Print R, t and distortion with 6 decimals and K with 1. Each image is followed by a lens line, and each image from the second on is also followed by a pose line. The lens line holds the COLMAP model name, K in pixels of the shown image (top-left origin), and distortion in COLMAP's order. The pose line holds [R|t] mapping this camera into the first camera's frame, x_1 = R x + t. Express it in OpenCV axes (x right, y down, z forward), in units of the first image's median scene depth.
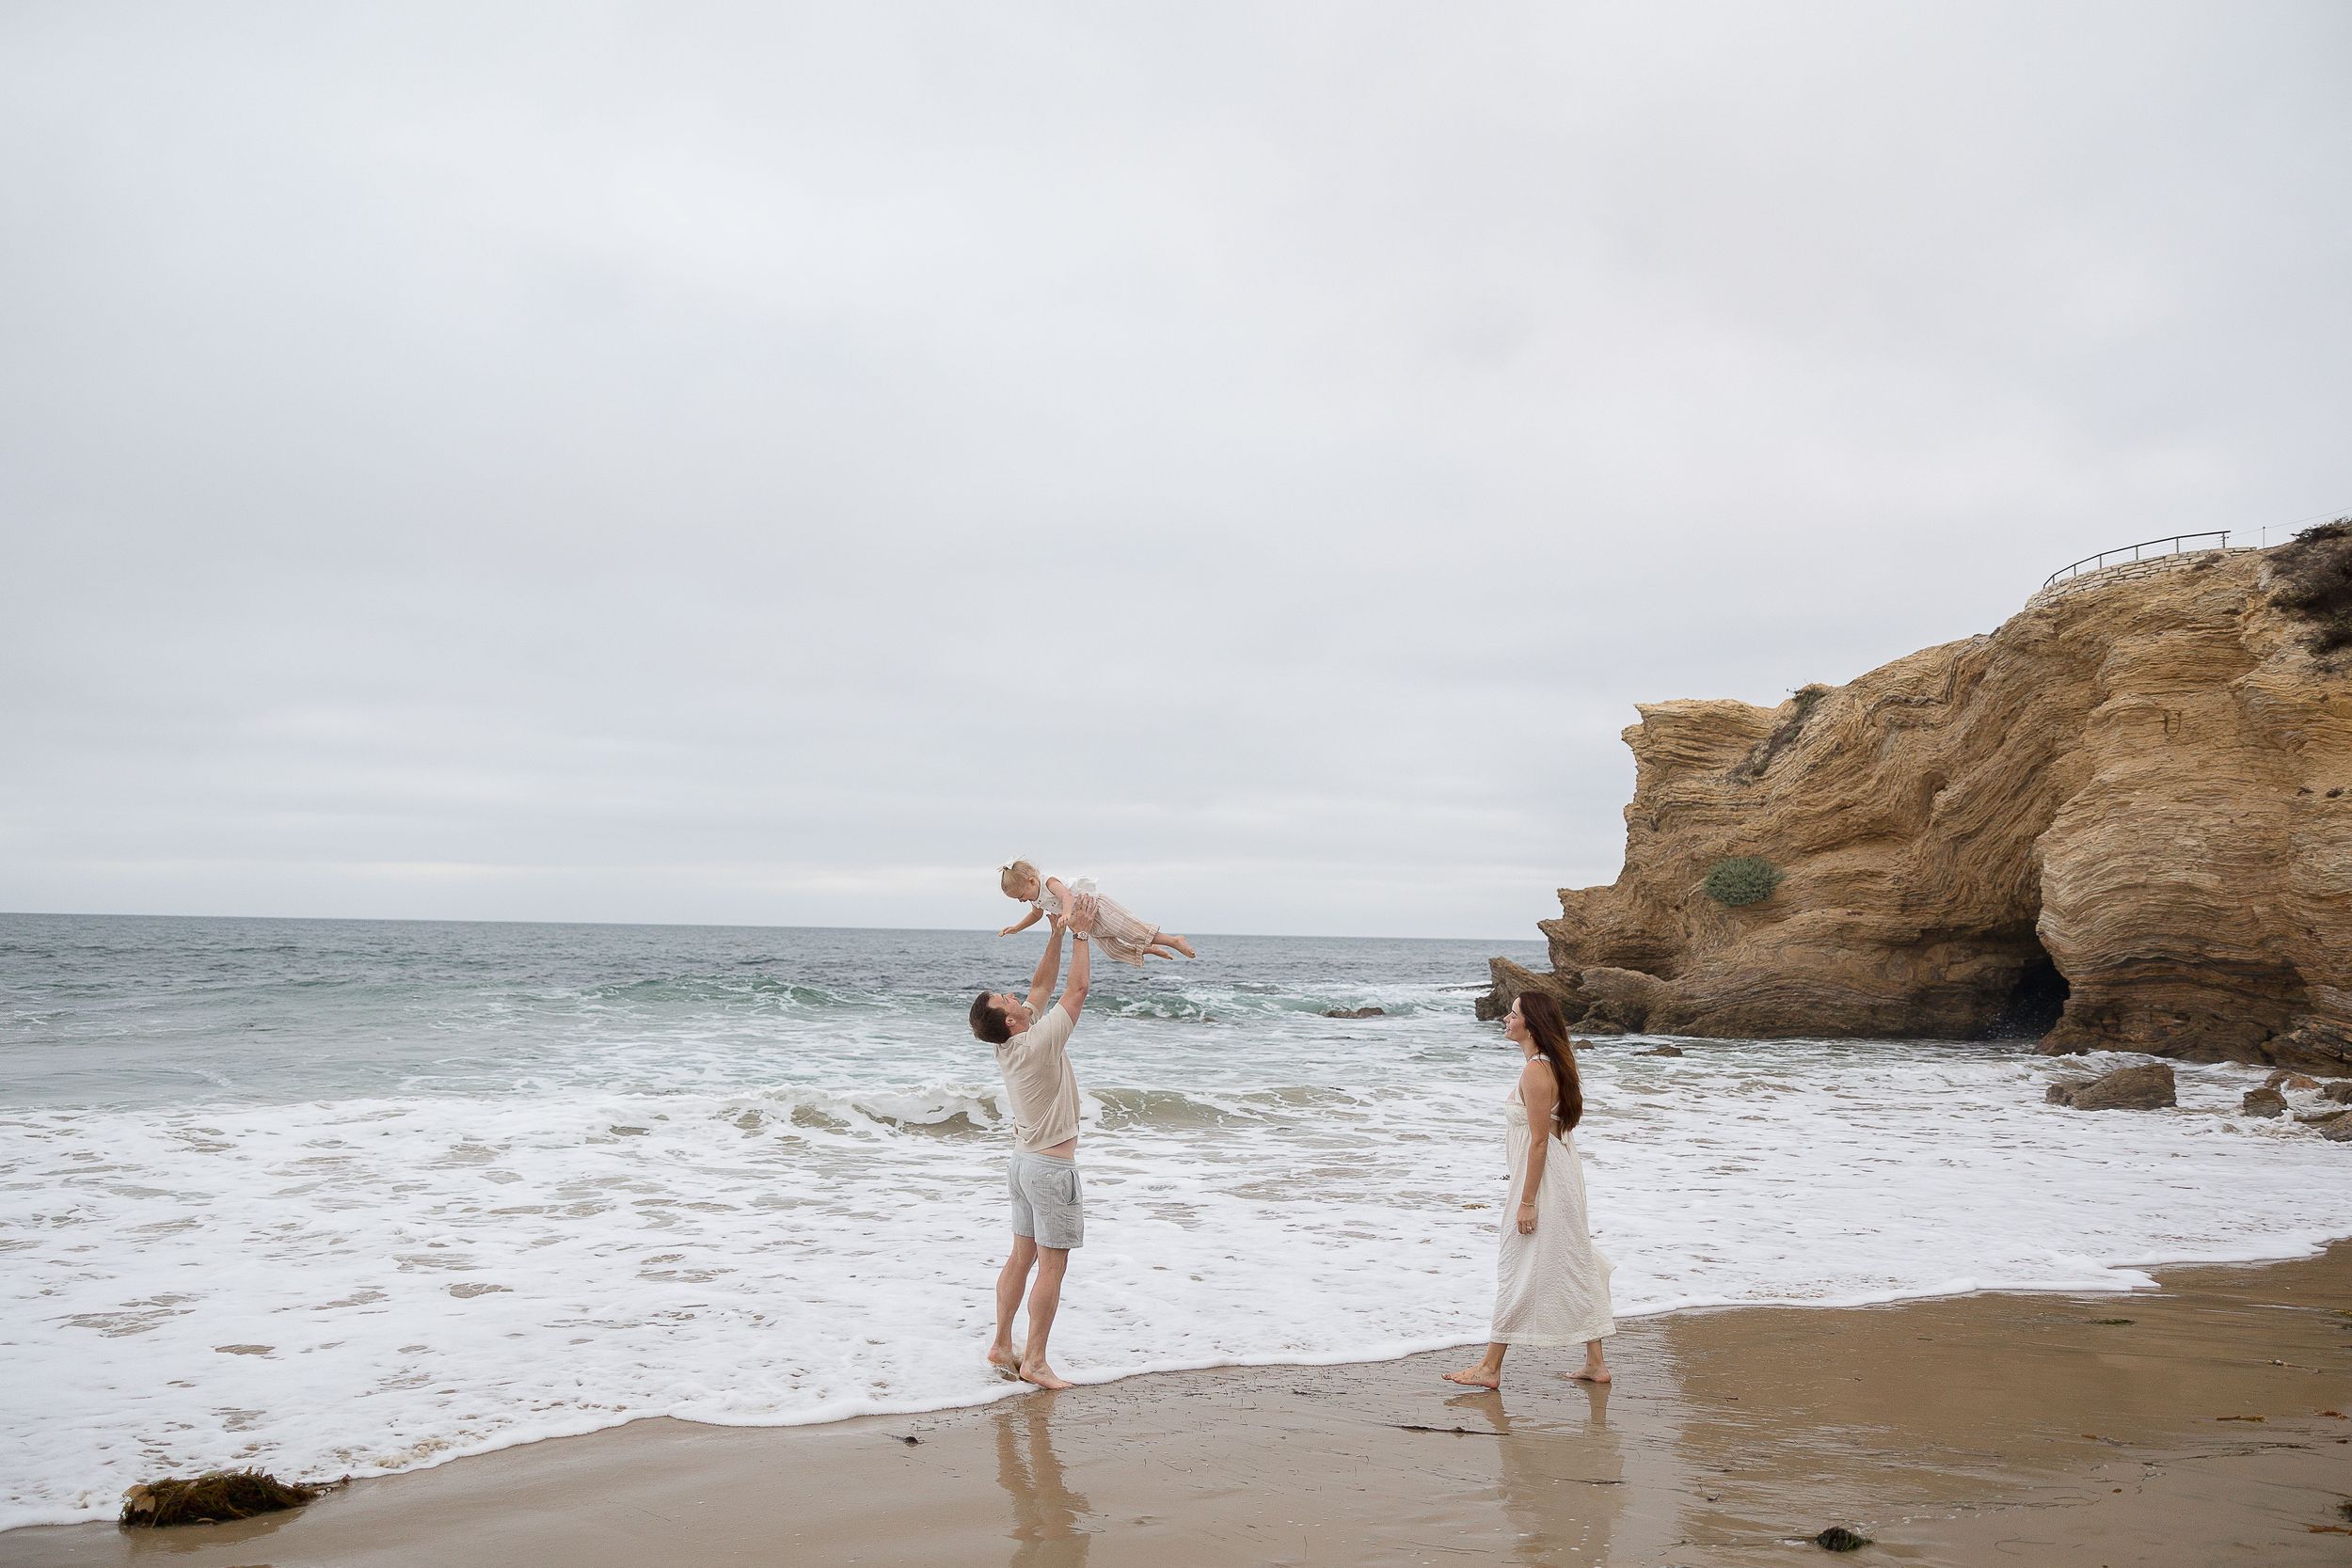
lens RADIAL K [[1830.8, 0, 1176.0], [0, 1830.8, 784.0], [0, 0, 1]] dist [-0.006629, -0.001810]
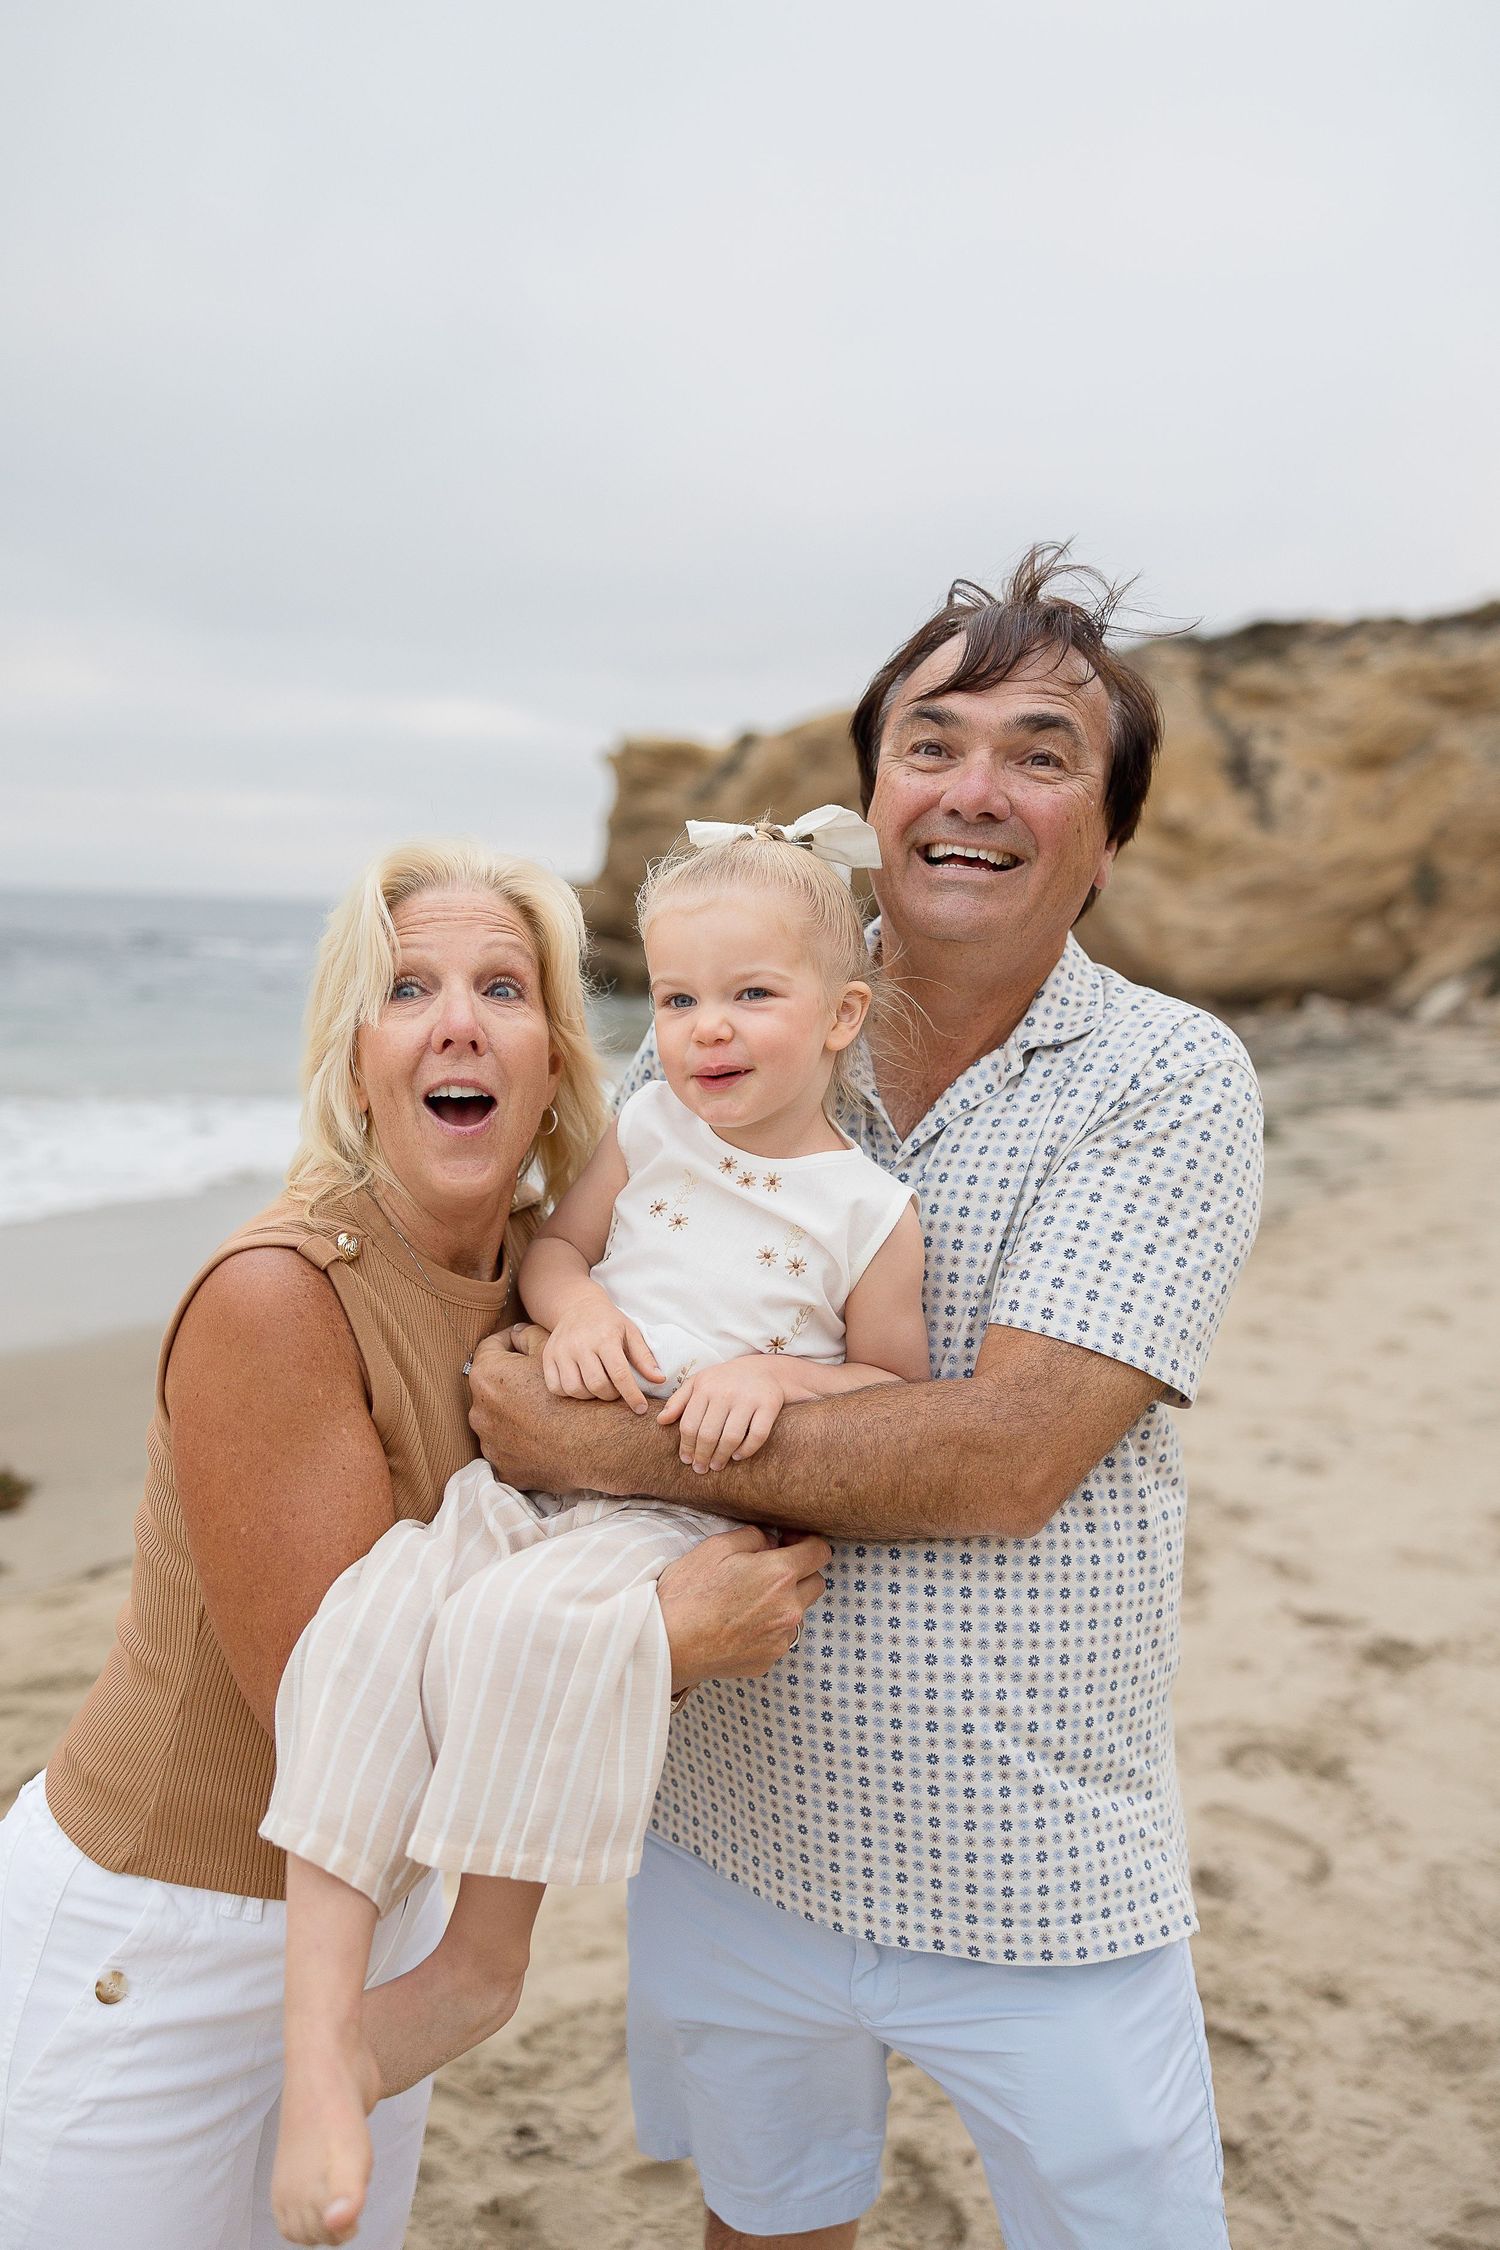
lens RADIAL K [[1815.3, 0, 750.0], [0, 1815.3, 1125.0], [0, 0, 1]] dist [-0.004461, -0.001639]
pose [[0.918584, -0.028960, 0.394162, -0.177533], [-0.052362, 0.979603, 0.194002, -0.030262], [-0.391741, -0.198846, 0.898331, -0.221770]]
